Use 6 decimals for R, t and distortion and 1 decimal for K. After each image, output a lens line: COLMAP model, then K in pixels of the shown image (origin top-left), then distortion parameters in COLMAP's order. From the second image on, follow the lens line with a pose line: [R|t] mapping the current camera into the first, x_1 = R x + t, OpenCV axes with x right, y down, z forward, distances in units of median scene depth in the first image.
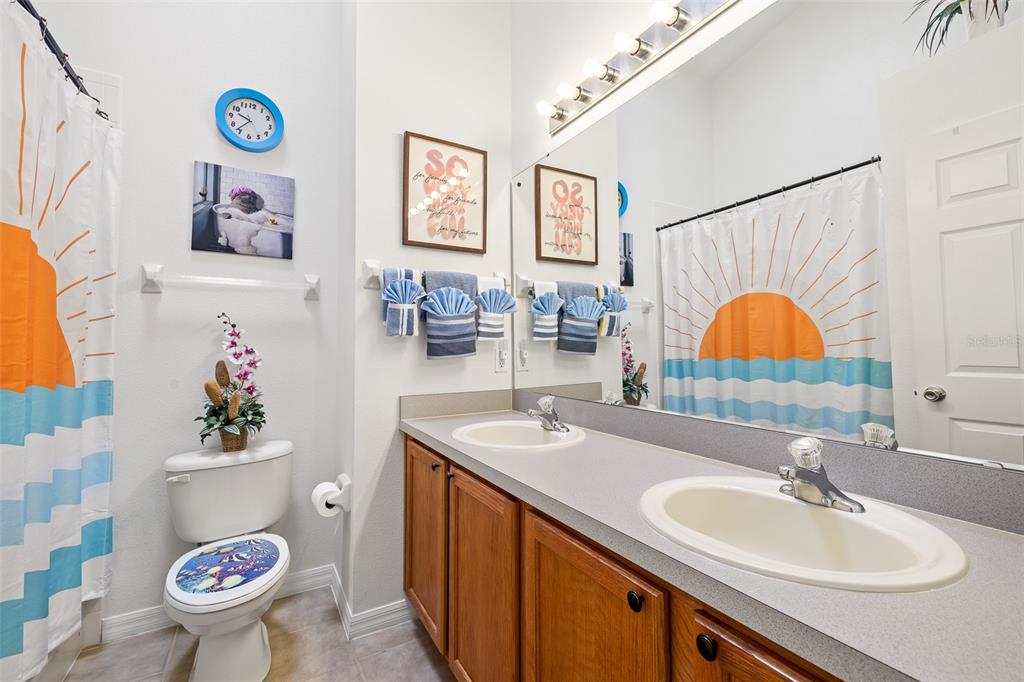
lens RADIAL K [[434.1, 0, 512.5], [0, 434.1, 320.7], [0, 0, 1]] dist [0.004016, 0.000579]
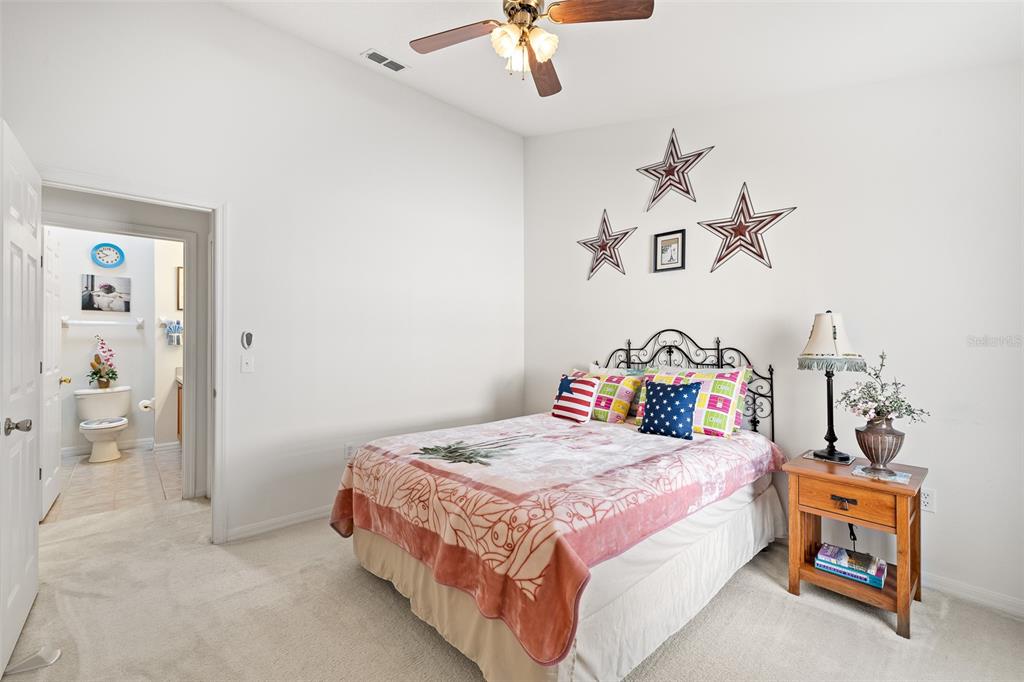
lens RADIAL K [[434.1, 0, 514.0], [0, 434.1, 338.3], [0, 0, 1]] dist [0.004016, 0.000579]
pose [[0.977524, 0.005041, 0.210762, 1.164637], [-0.013303, 0.999197, 0.037801, -0.128103], [-0.210402, -0.039755, 0.976806, -1.978203]]
